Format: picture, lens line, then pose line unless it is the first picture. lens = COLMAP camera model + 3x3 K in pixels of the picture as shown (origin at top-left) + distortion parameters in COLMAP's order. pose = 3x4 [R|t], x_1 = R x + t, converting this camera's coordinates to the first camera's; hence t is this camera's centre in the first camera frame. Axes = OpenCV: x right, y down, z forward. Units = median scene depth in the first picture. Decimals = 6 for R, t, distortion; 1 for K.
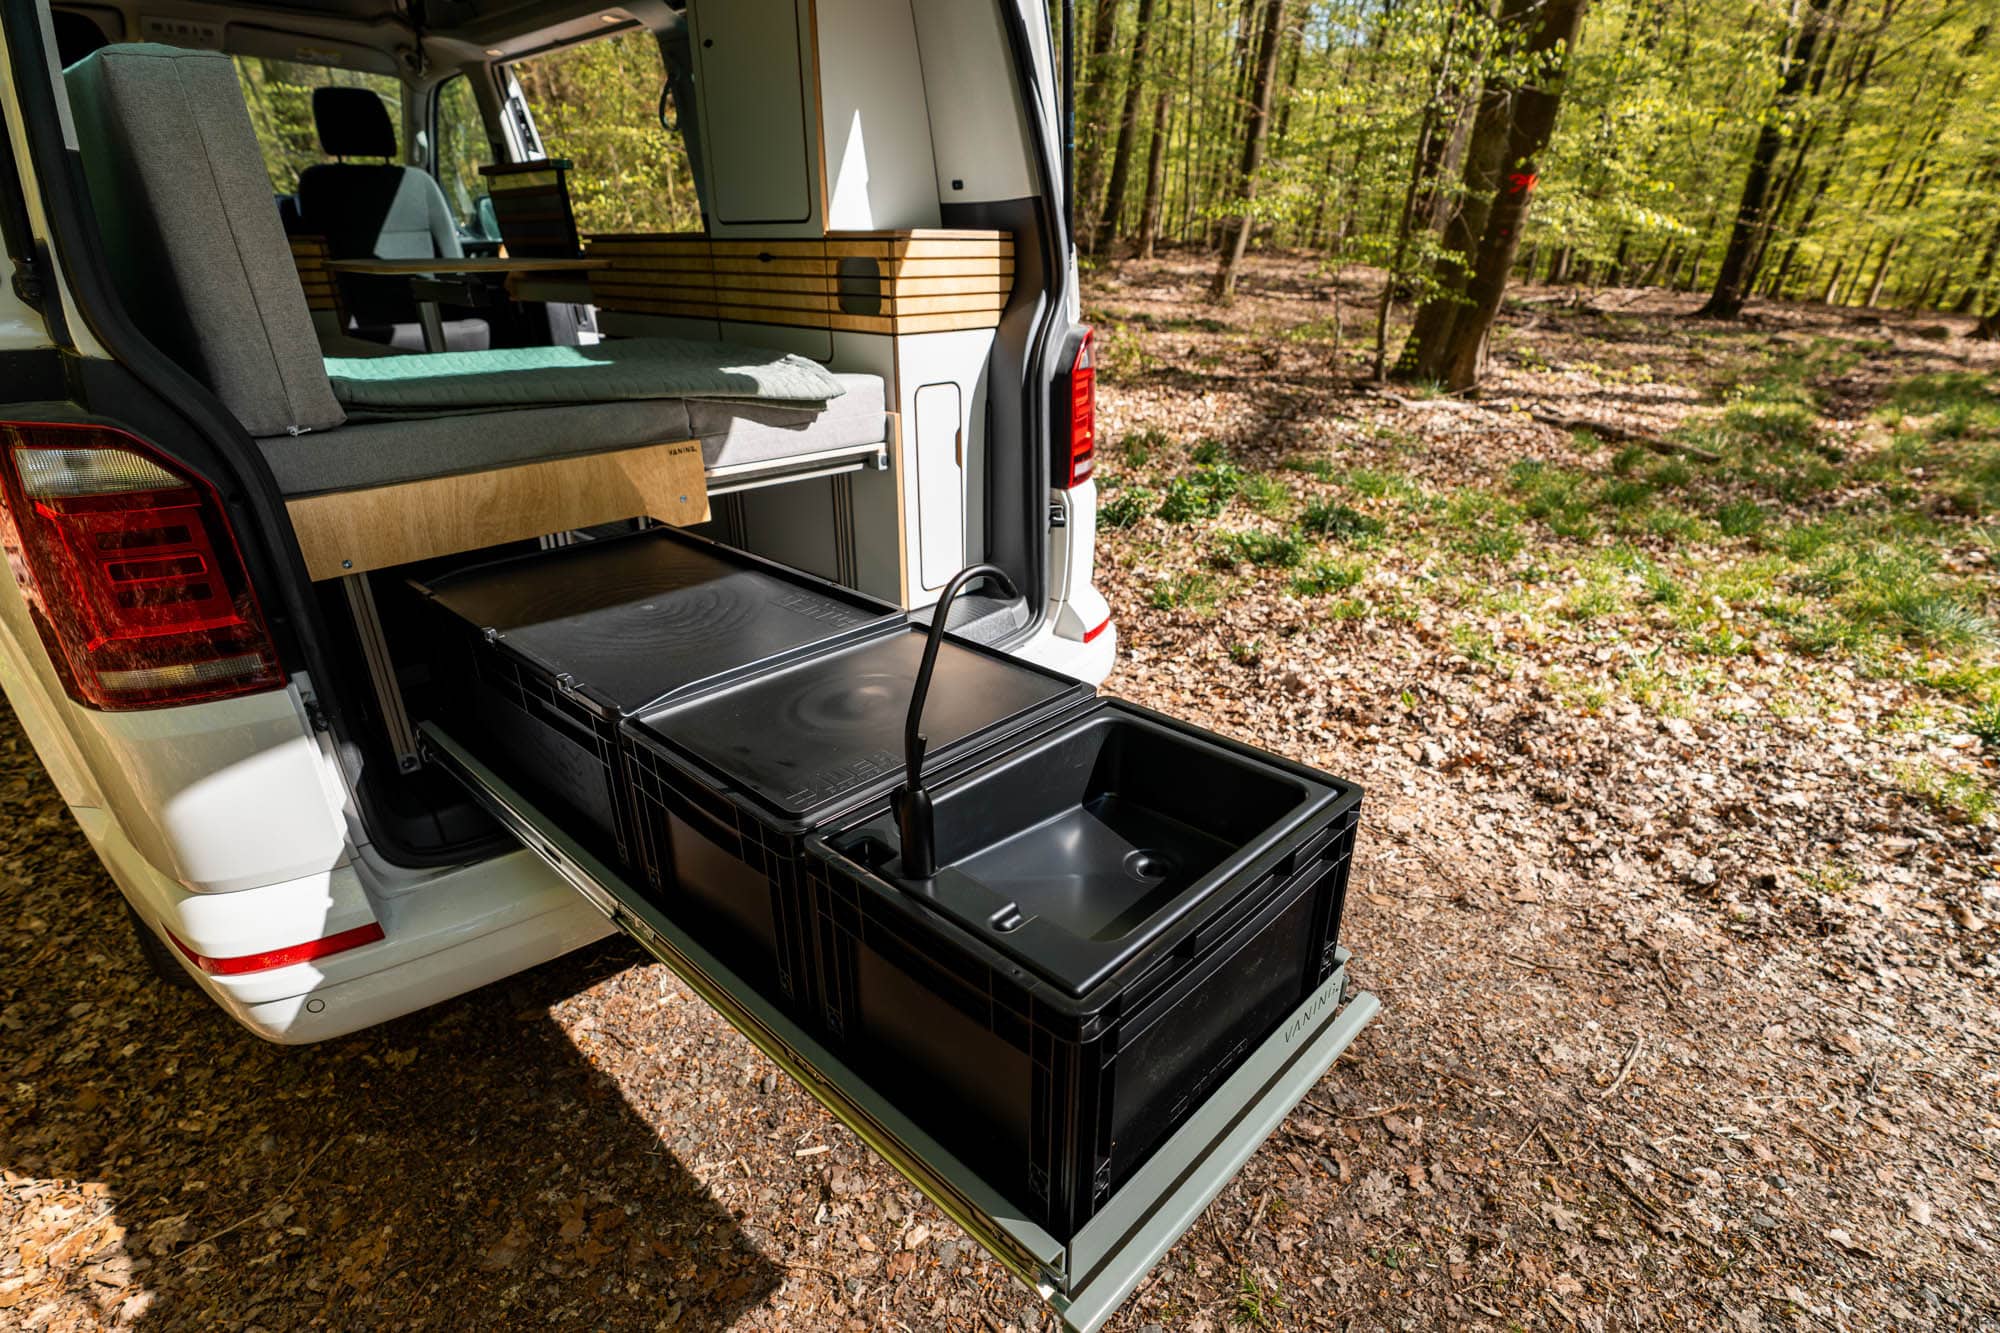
lens RADIAL K [[982.1, 0, 1000.0], [0, 982.1, 666.5], [0, 0, 1]] dist [0.000481, 0.000583]
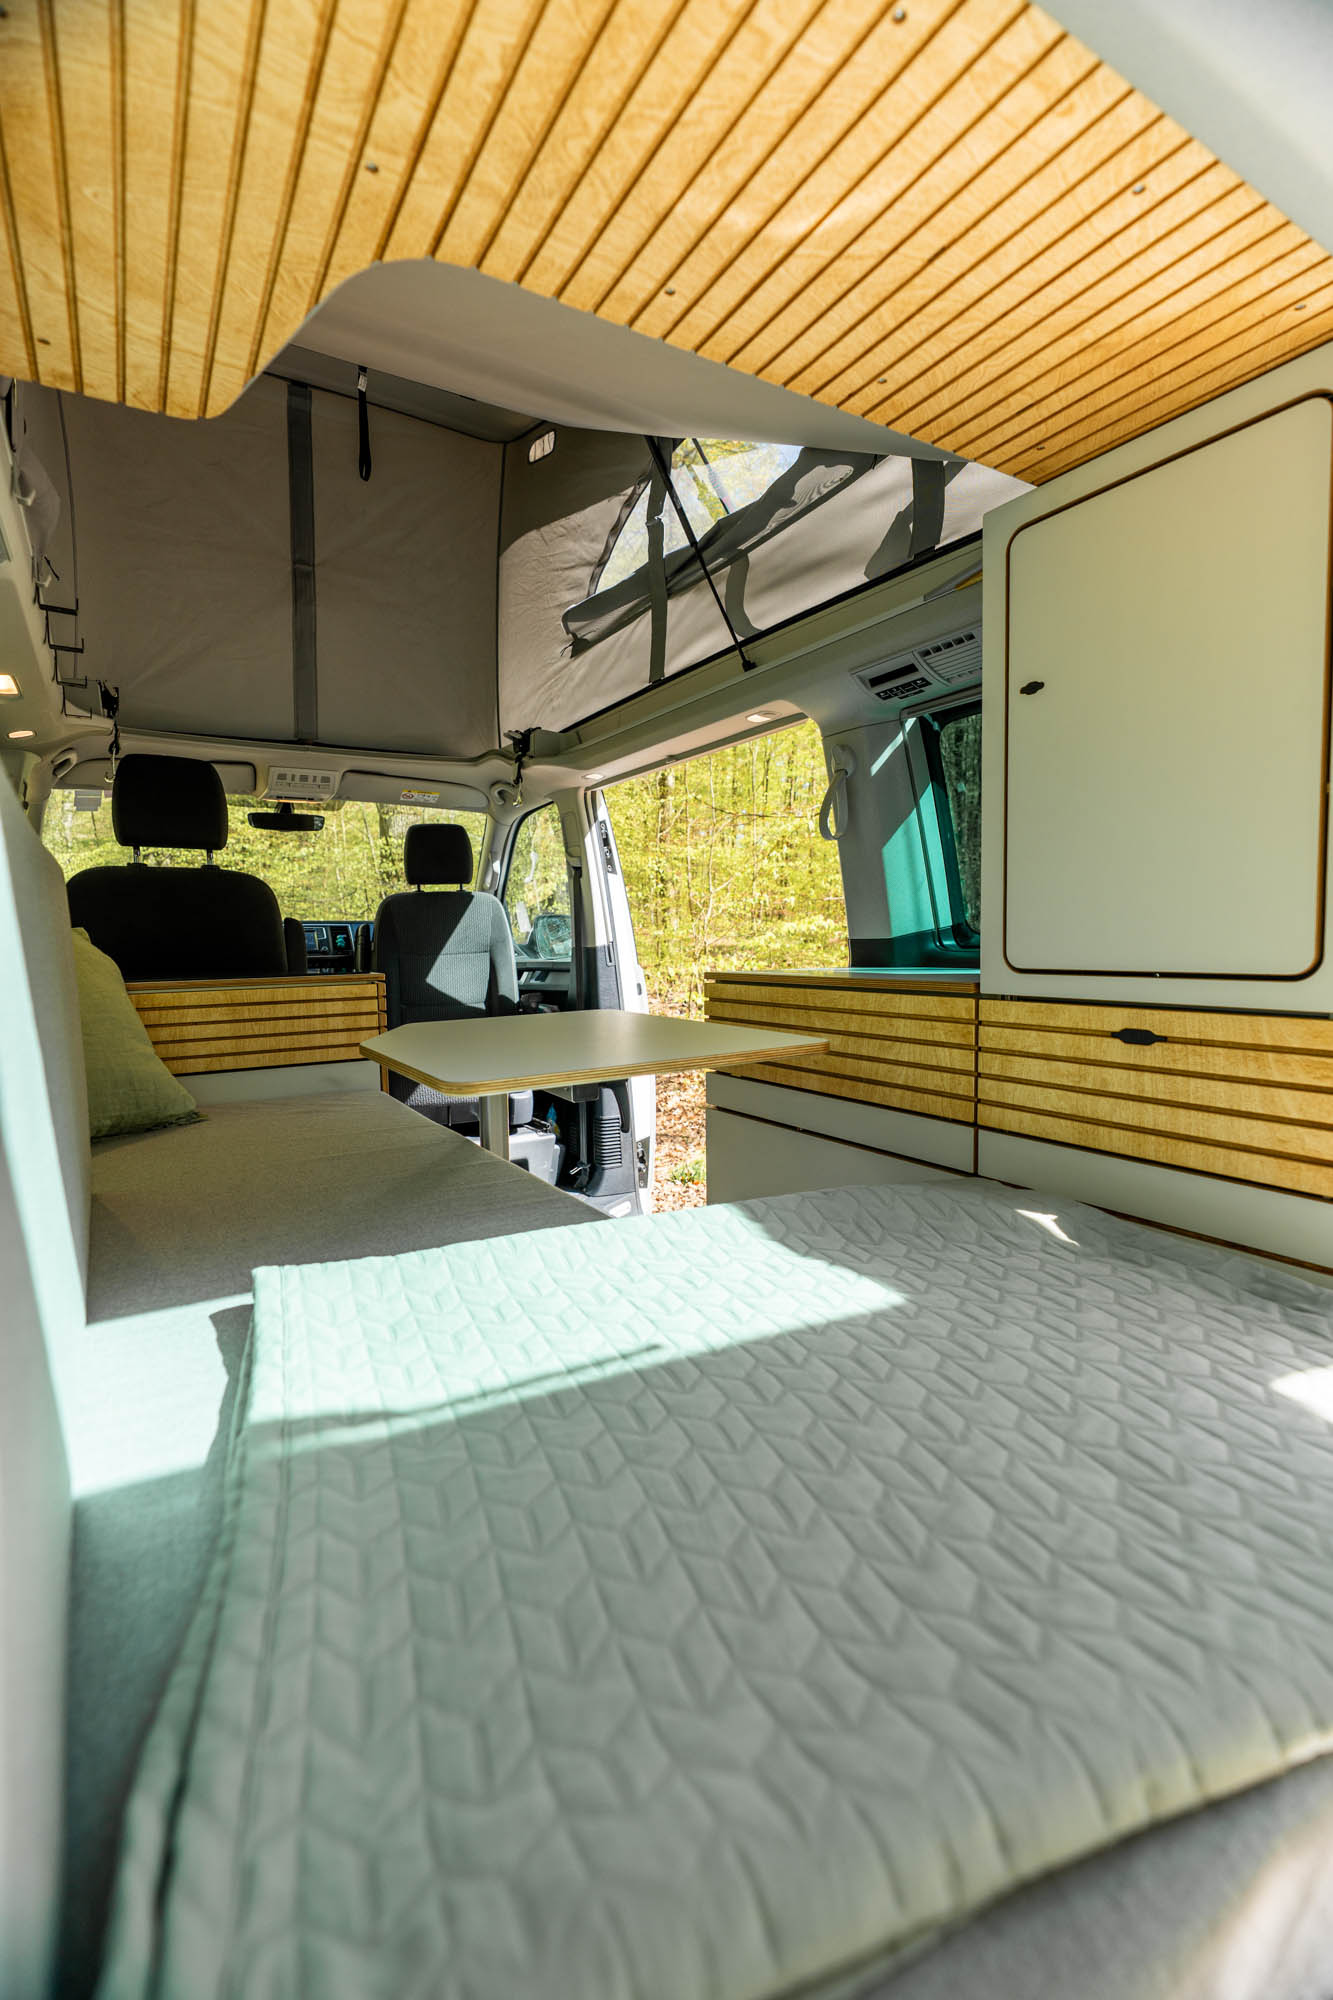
lens RADIAL K [[982.1, 0, 666.5], [0, 982.1, 1000.0], [0, 0, 1]] dist [0.000481, 0.000583]
pose [[0.957653, 0.005803, -0.287865, -0.169220], [-0.104408, 0.938745, -0.328415, -0.125913], [0.268327, 0.344563, 0.899598, 0.244956]]
